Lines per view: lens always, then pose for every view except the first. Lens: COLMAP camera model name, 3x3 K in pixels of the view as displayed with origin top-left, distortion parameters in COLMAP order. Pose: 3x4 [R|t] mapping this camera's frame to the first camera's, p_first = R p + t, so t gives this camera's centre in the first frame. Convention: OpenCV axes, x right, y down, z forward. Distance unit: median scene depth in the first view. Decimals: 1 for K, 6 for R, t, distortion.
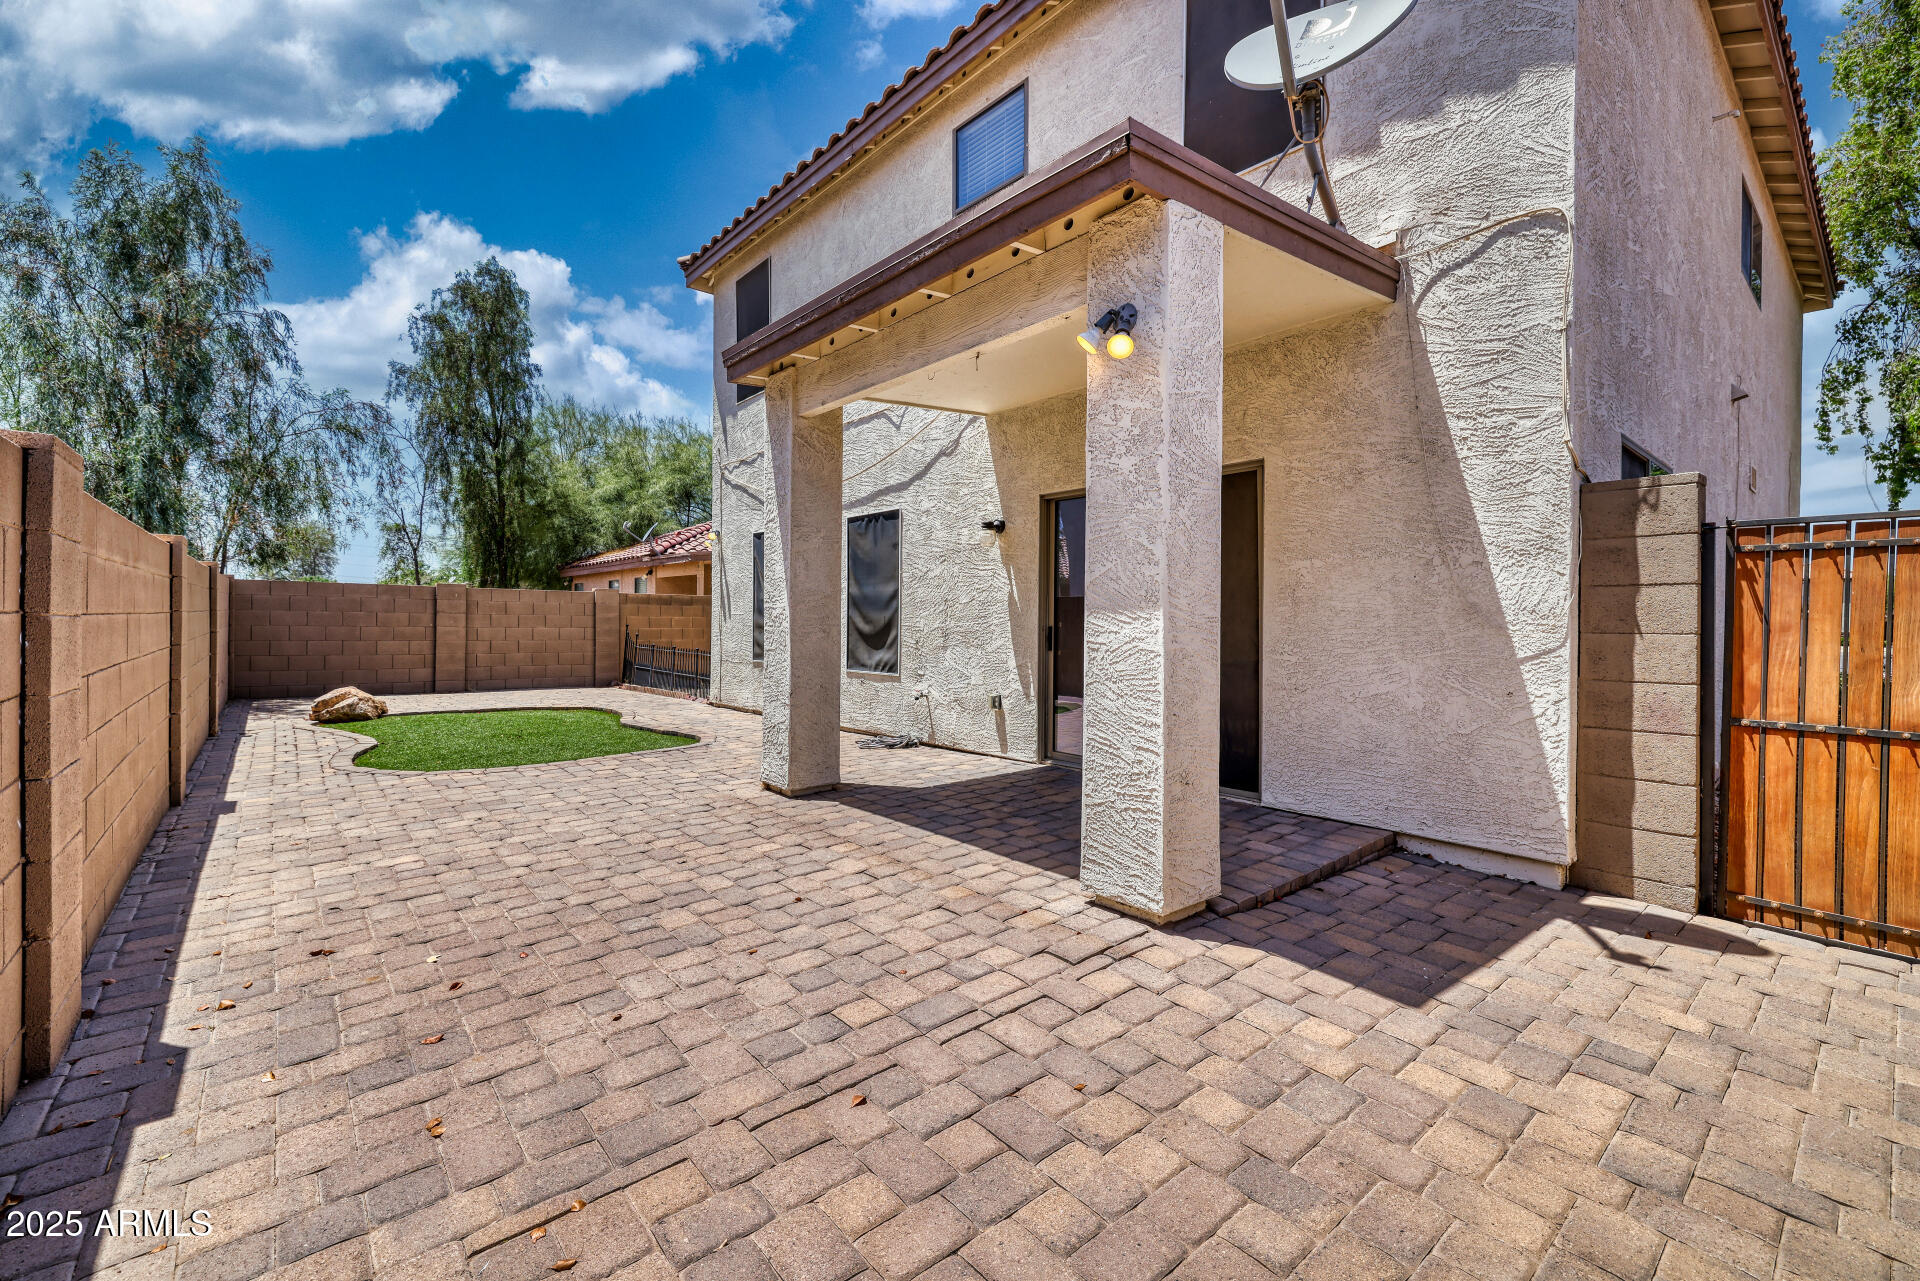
lens RADIAL K [[807.8, 0, 960.0], [0, 807.8, 640.5], [0, 0, 1]] dist [-0.000135, -0.000078]
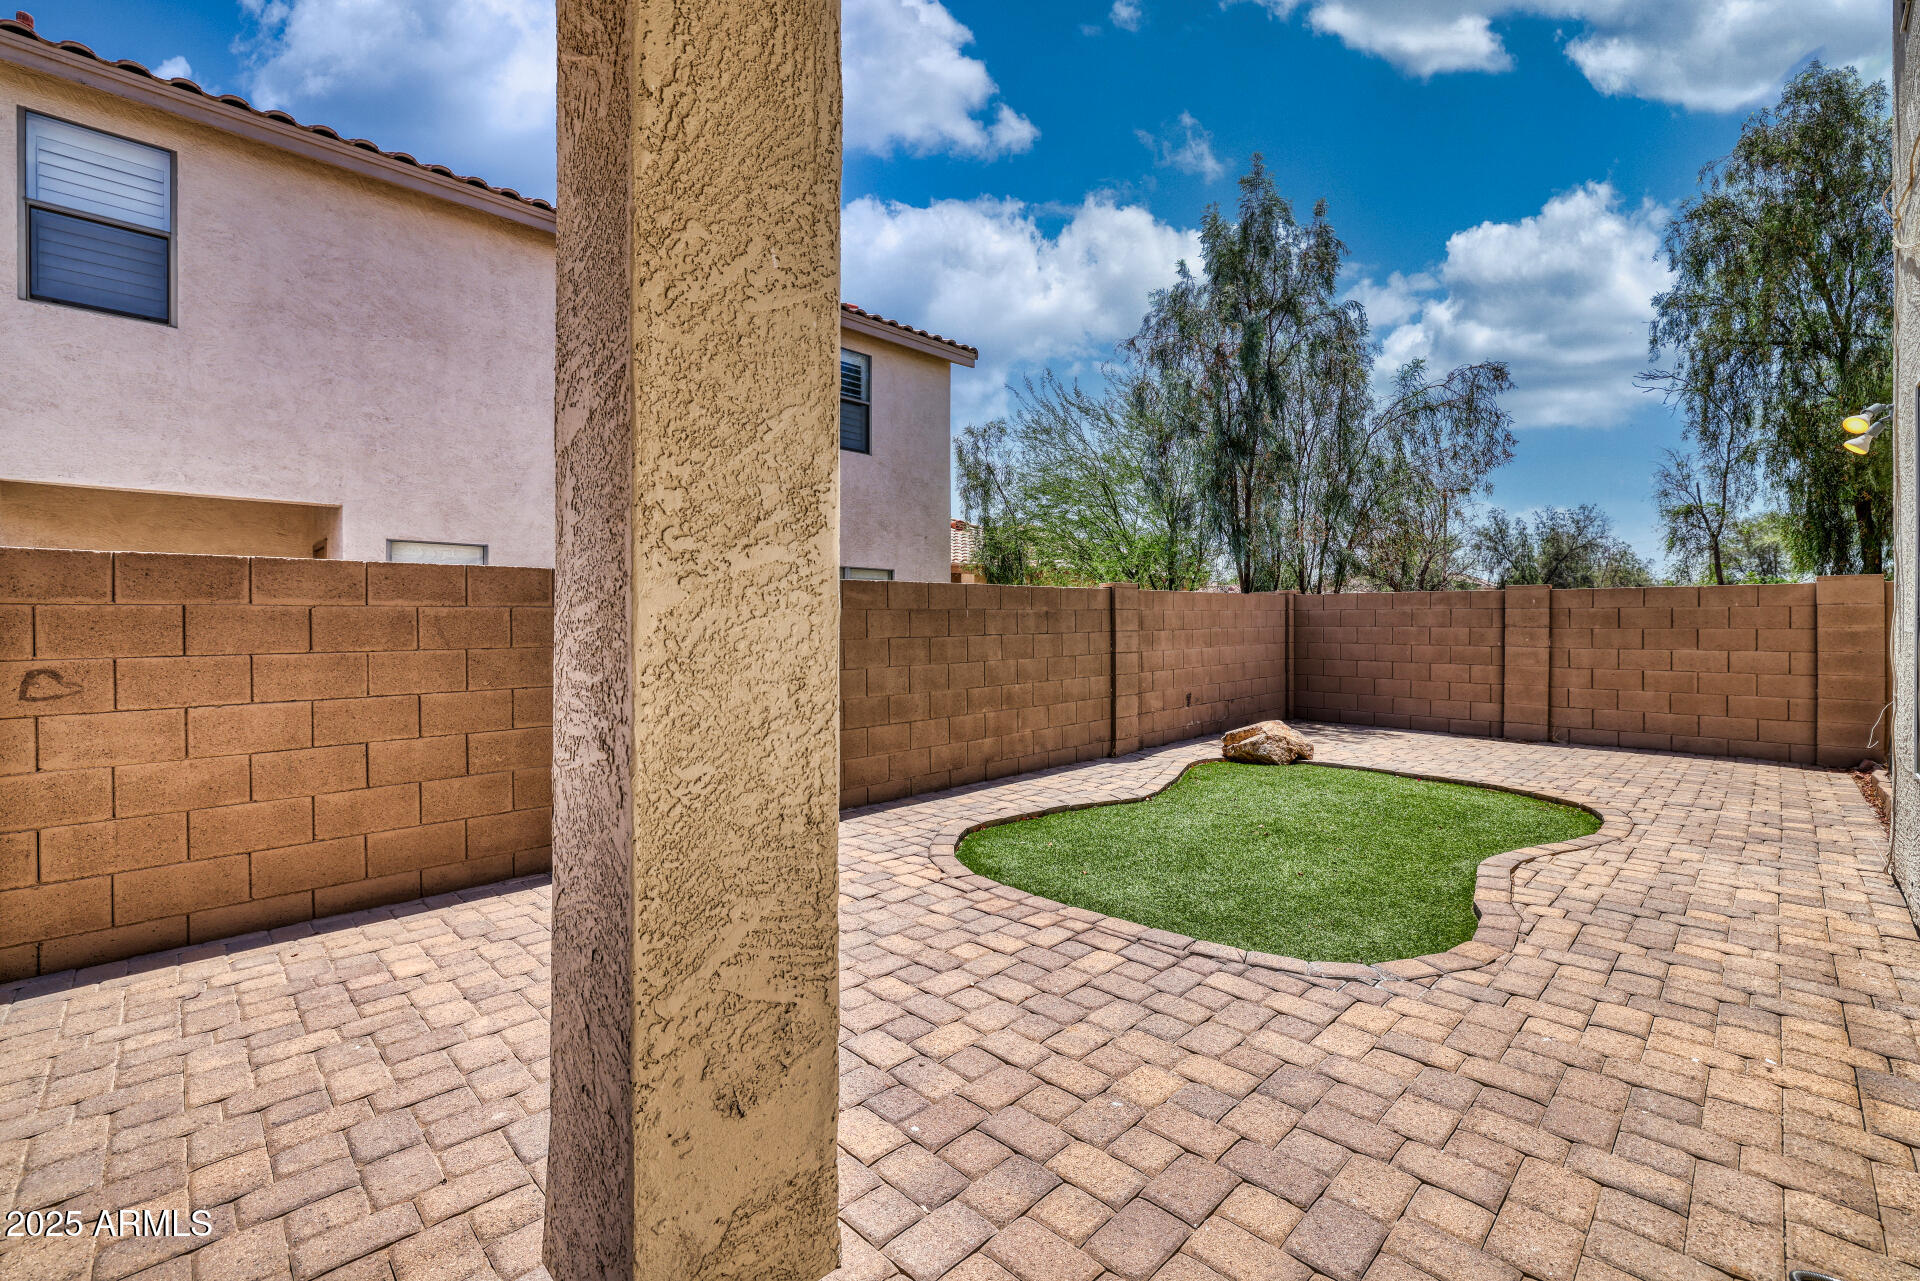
lens RADIAL K [[807.8, 0, 960.0], [0, 807.8, 640.5], [0, 0, 1]] dist [-0.000135, -0.000078]
pose [[0.065602, 0.010494, -0.997791, 0.038141], [-0.018552, 0.999785, 0.009295, -0.020329], [0.997673, 0.017901, 0.065783, 0.468150]]
